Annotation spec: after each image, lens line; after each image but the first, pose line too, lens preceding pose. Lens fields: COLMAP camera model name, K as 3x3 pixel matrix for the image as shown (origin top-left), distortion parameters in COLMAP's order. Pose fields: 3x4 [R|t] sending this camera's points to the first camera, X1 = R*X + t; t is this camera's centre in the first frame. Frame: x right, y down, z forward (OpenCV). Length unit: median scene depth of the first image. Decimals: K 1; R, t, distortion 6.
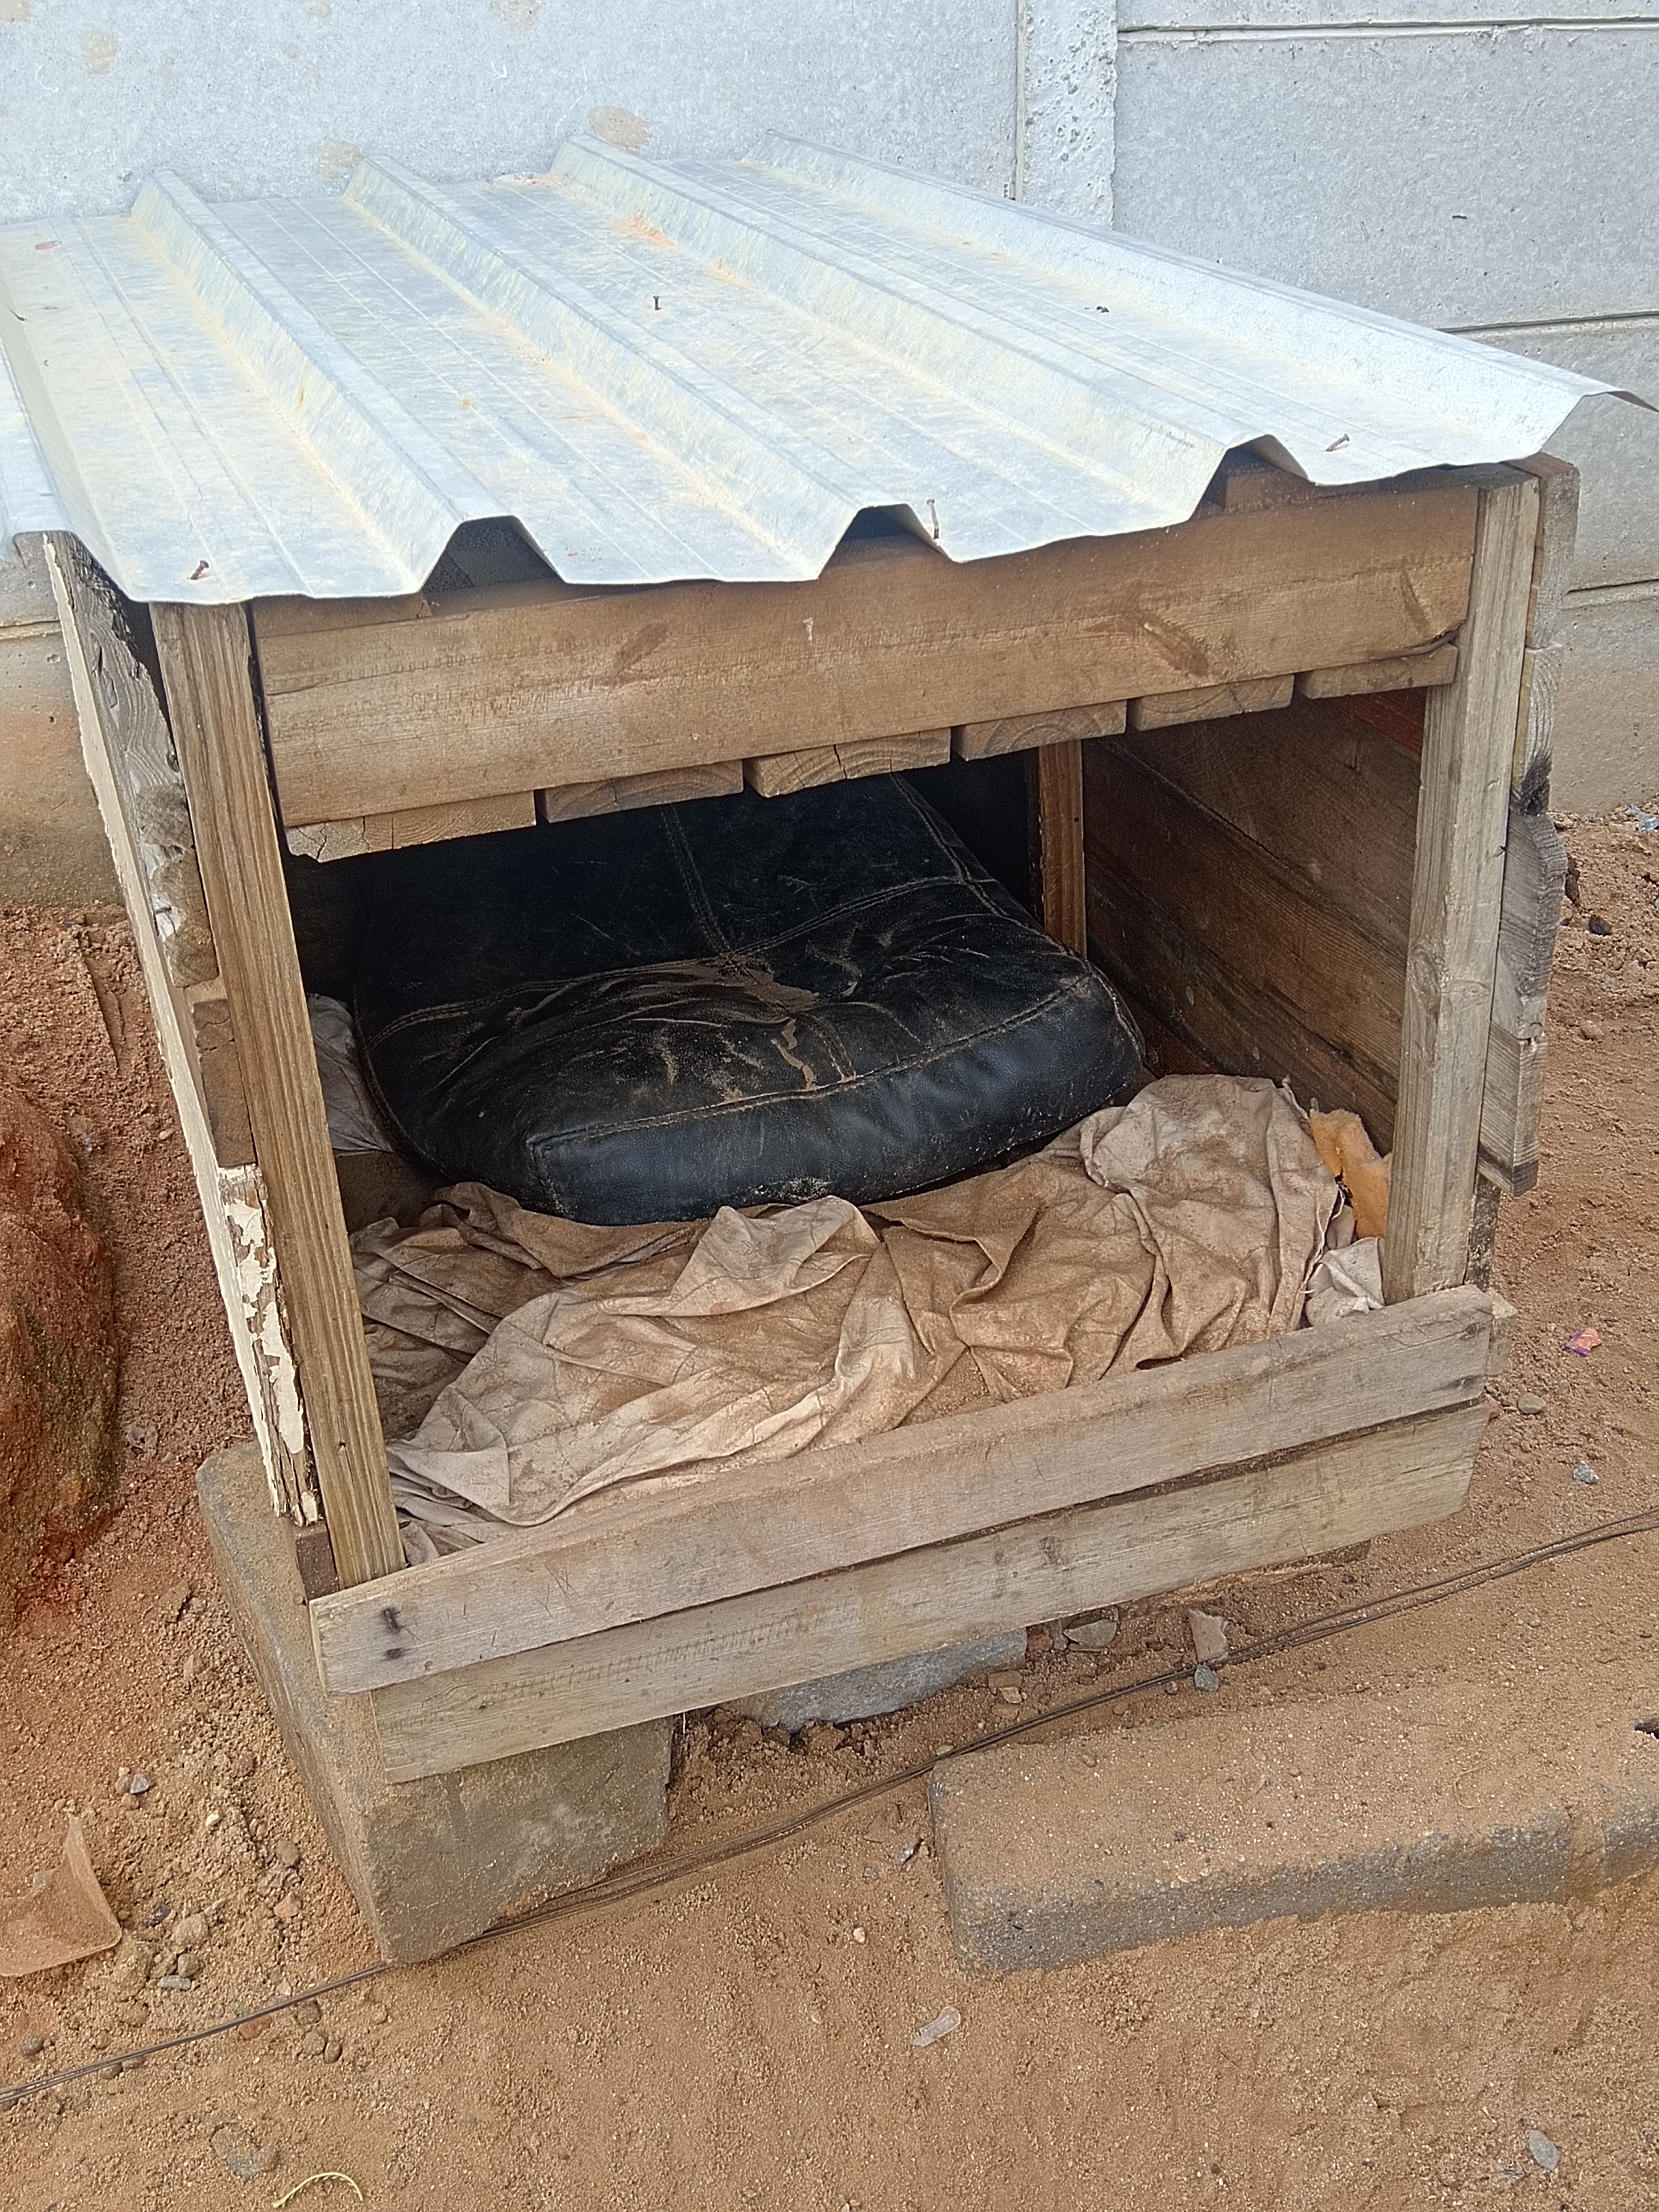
lens RADIAL K [[2307.2, 0, 809.5], [0, 2307.2, 1150.3], [0, 0, 1]] dist [0.020268, 0.000000]
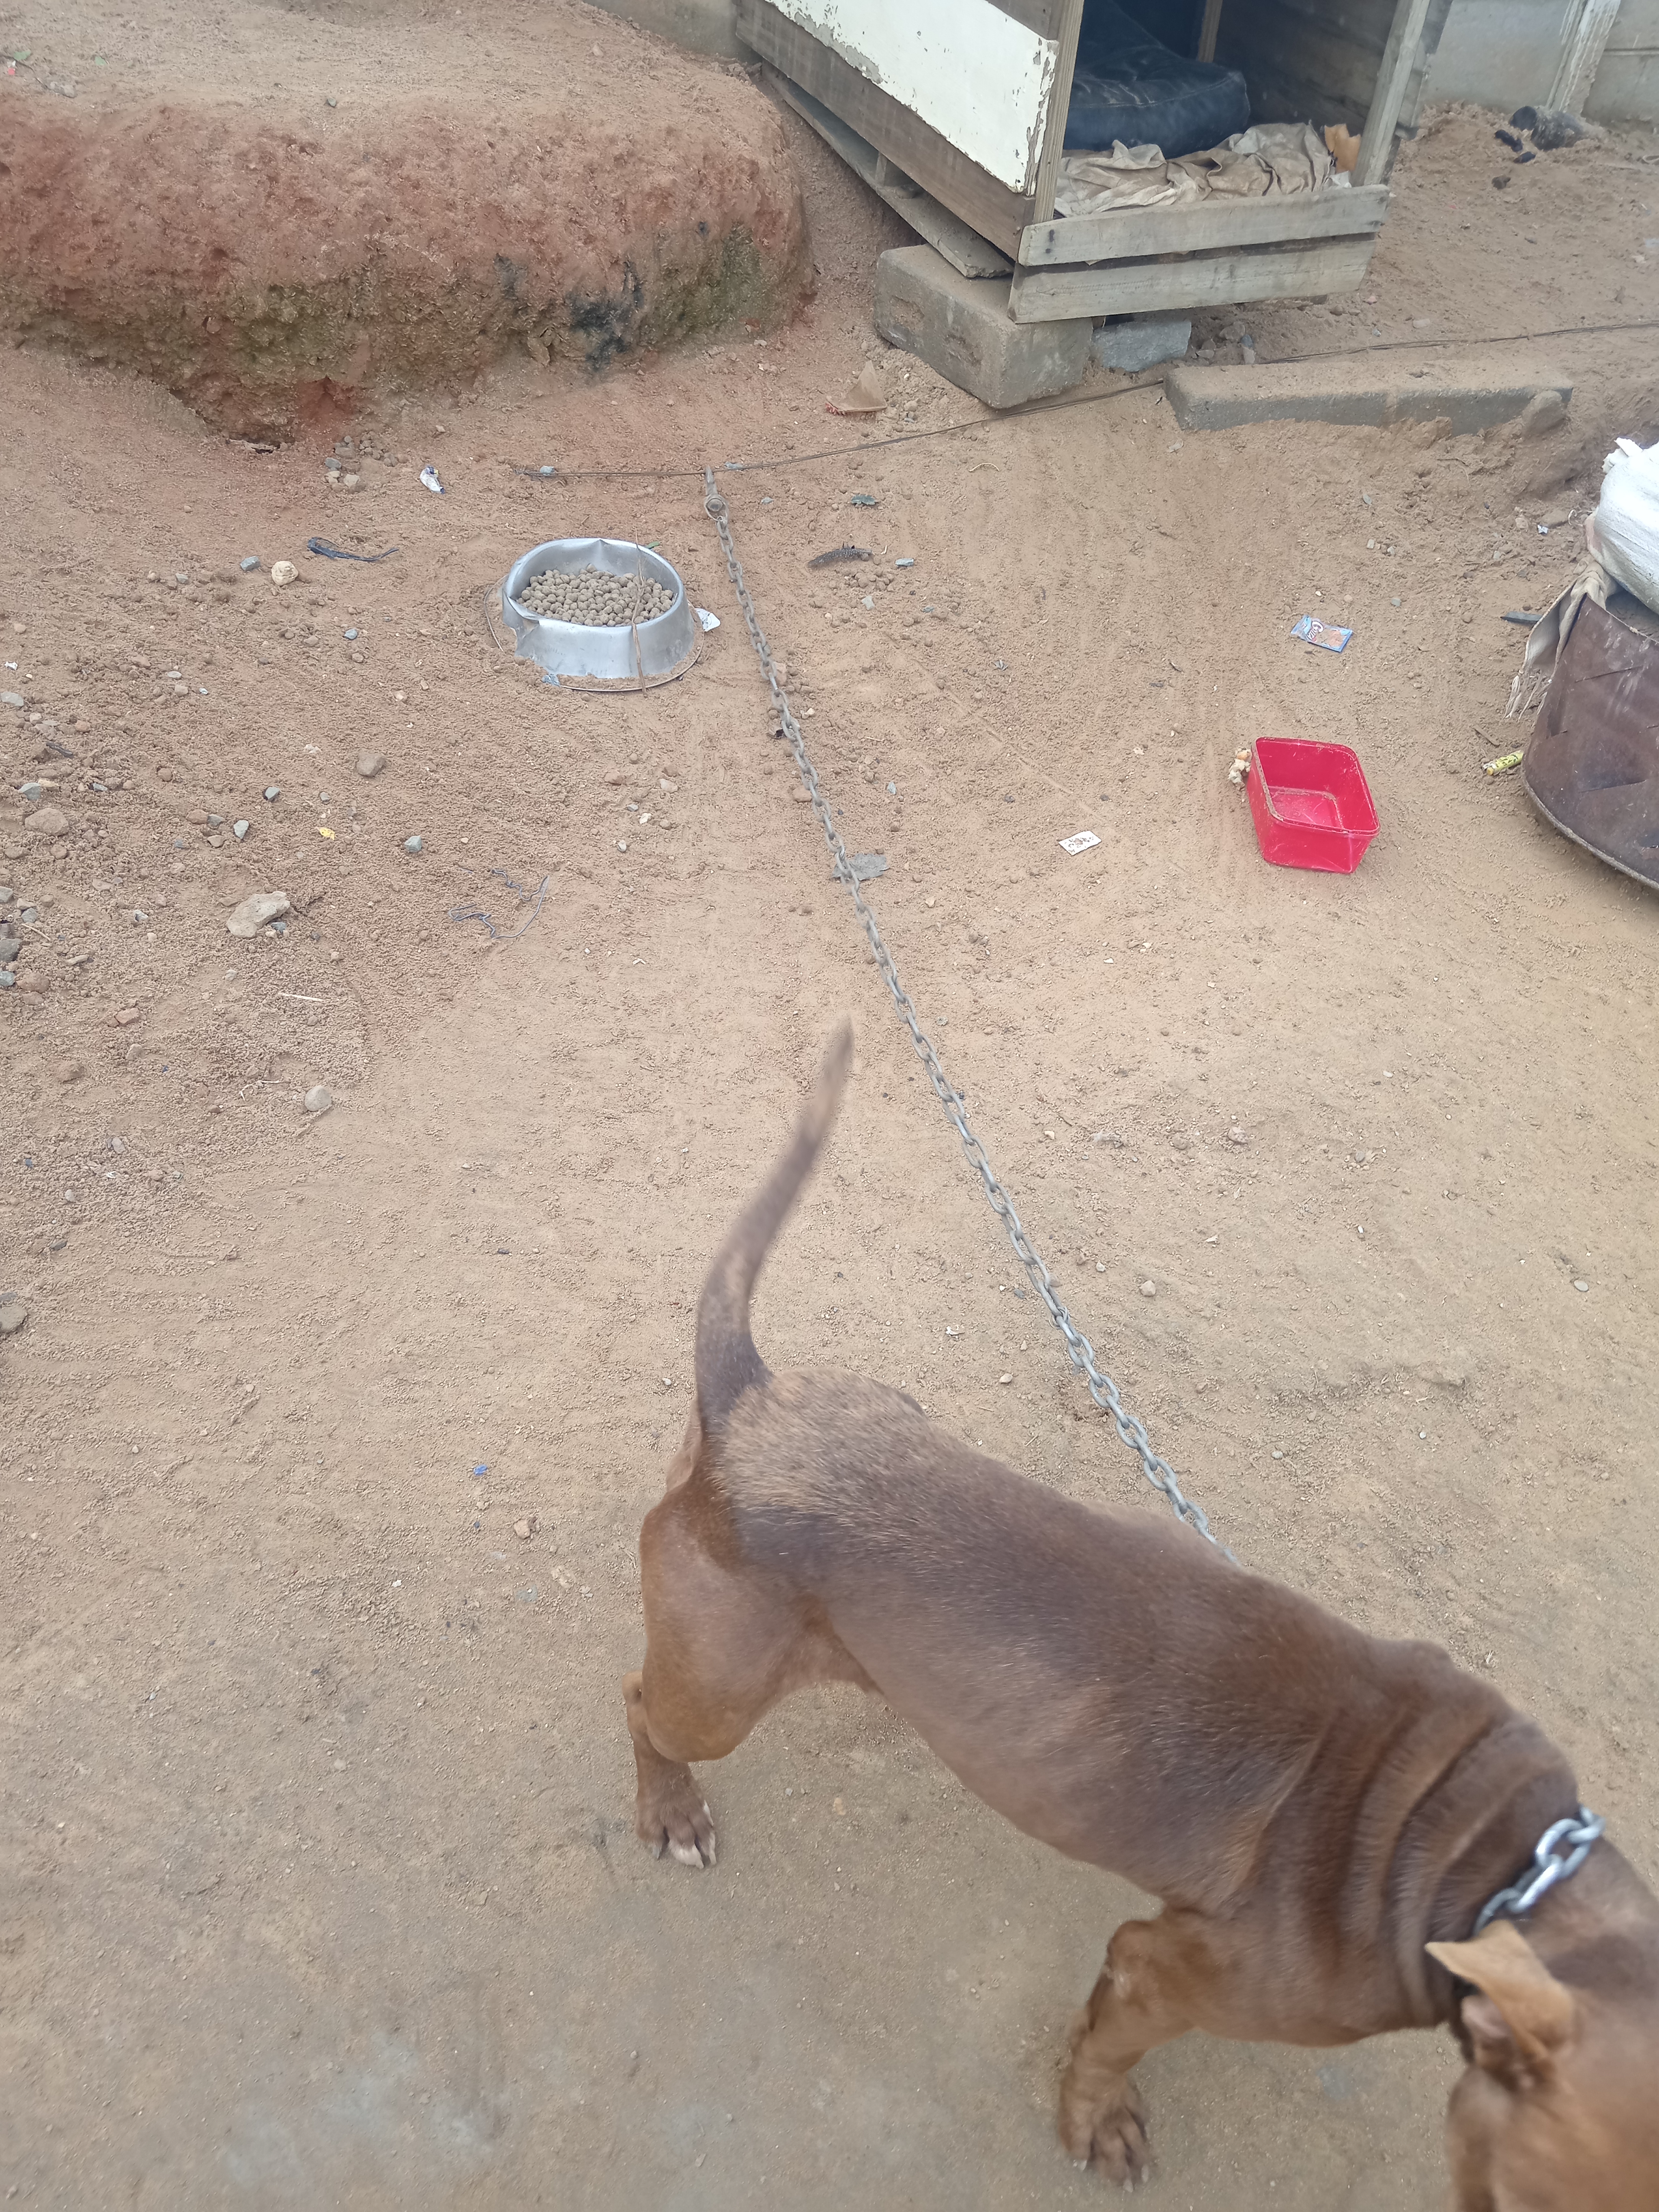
lens RADIAL K [[1724.9, 0, 833.2], [0, 1724.9, 1100.4], [0, 0, 1]] dist [-0.002665, -0.005230]
pose [[0.987169, 0.012323, 0.159204, -0.701788], [-0.055638, 0.961084, 0.270596, 0.605671], [-0.149674, -0.275982, 0.949438, -1.213391]]
